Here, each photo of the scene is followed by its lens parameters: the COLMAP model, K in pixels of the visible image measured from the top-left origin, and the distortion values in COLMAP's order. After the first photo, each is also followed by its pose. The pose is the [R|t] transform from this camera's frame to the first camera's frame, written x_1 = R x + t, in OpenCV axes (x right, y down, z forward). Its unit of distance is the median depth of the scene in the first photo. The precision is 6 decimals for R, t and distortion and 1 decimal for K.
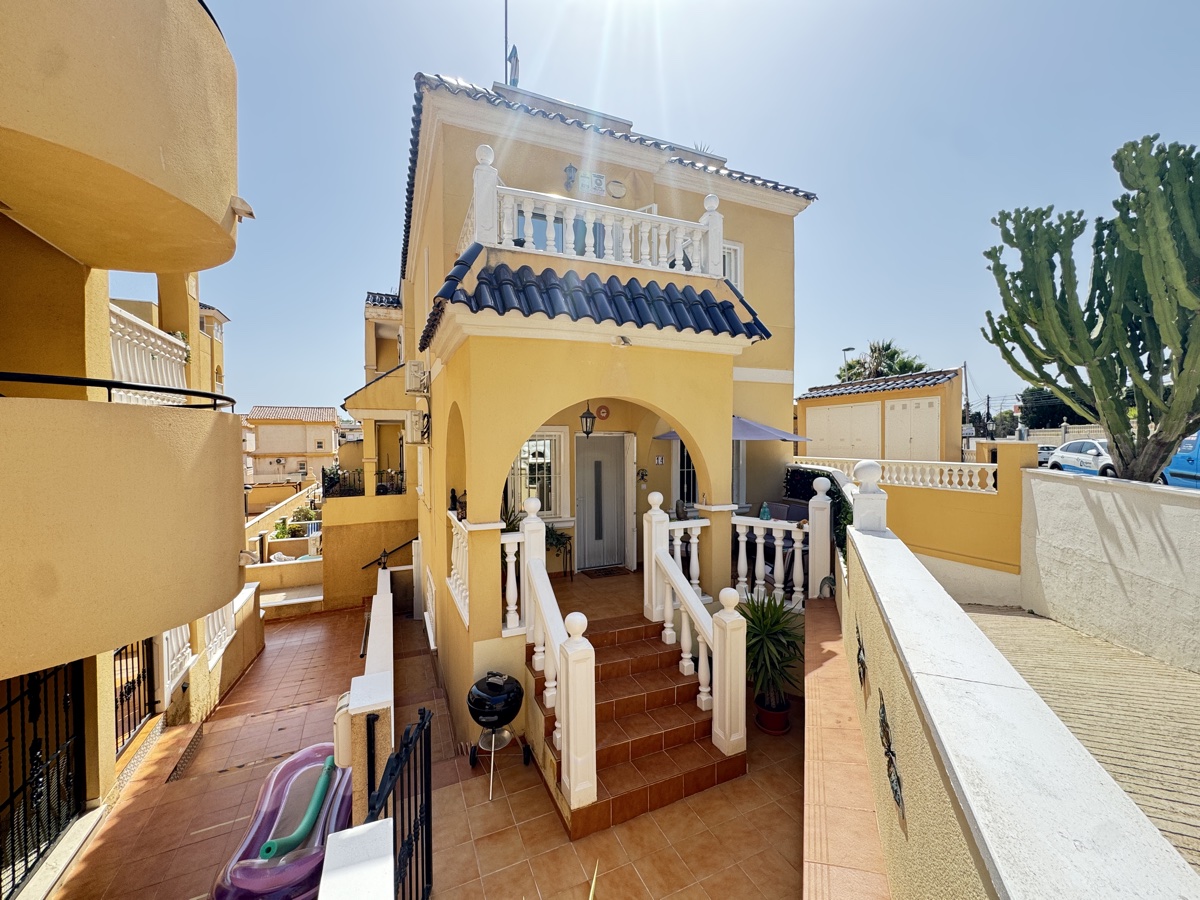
lens RADIAL K [[481.4, 0, 602.7], [0, 481.4, 450.4], [0, 0, 1]] dist [-0.004025, 0.000486]
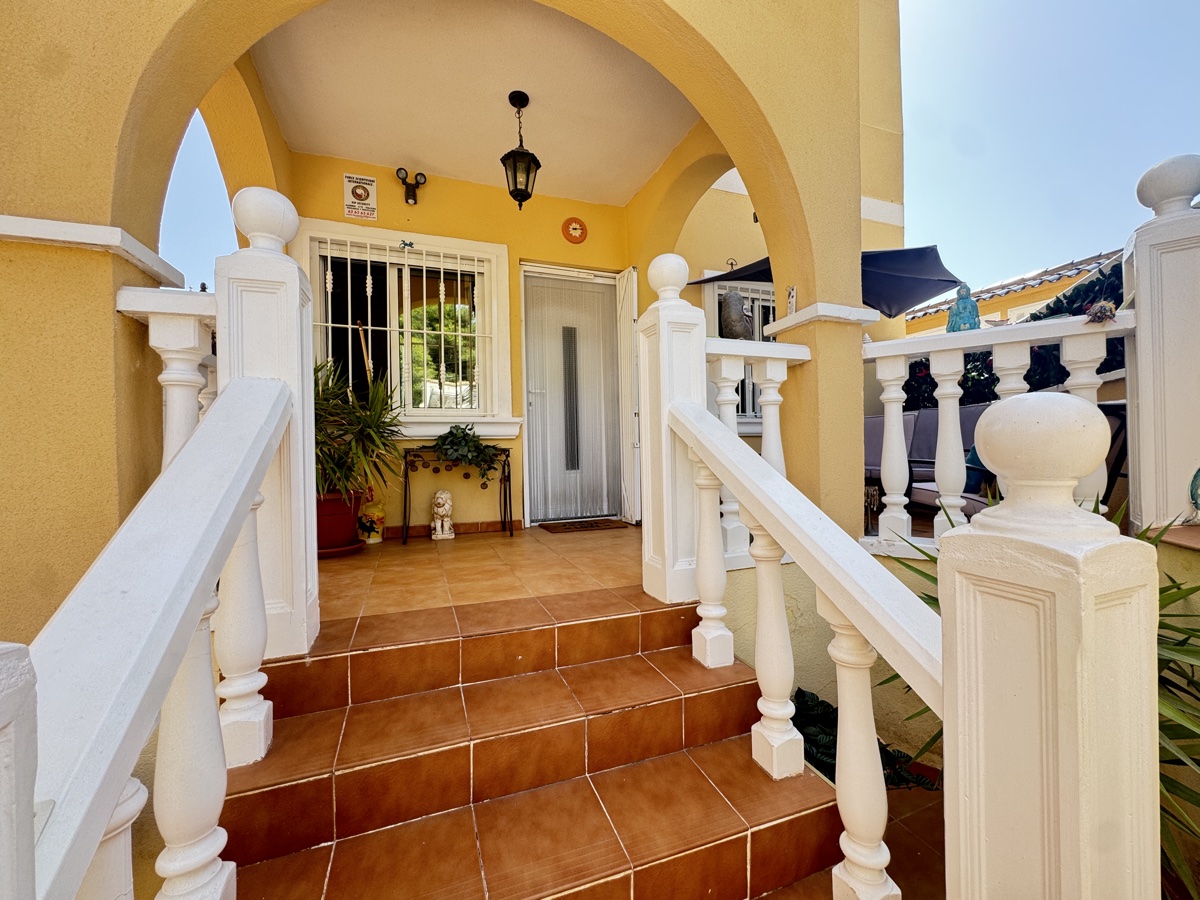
lens RADIAL K [[481.4, 0, 598.9], [0, 481.4, 448.7], [0, 0, 1]] dist [-0.004025, 0.000486]
pose [[0.998133, -0.014520, -0.059334, 0.073543], [0.012870, 0.999522, -0.028096, 0.237435], [0.059714, 0.027280, 0.997843, 0.603226]]
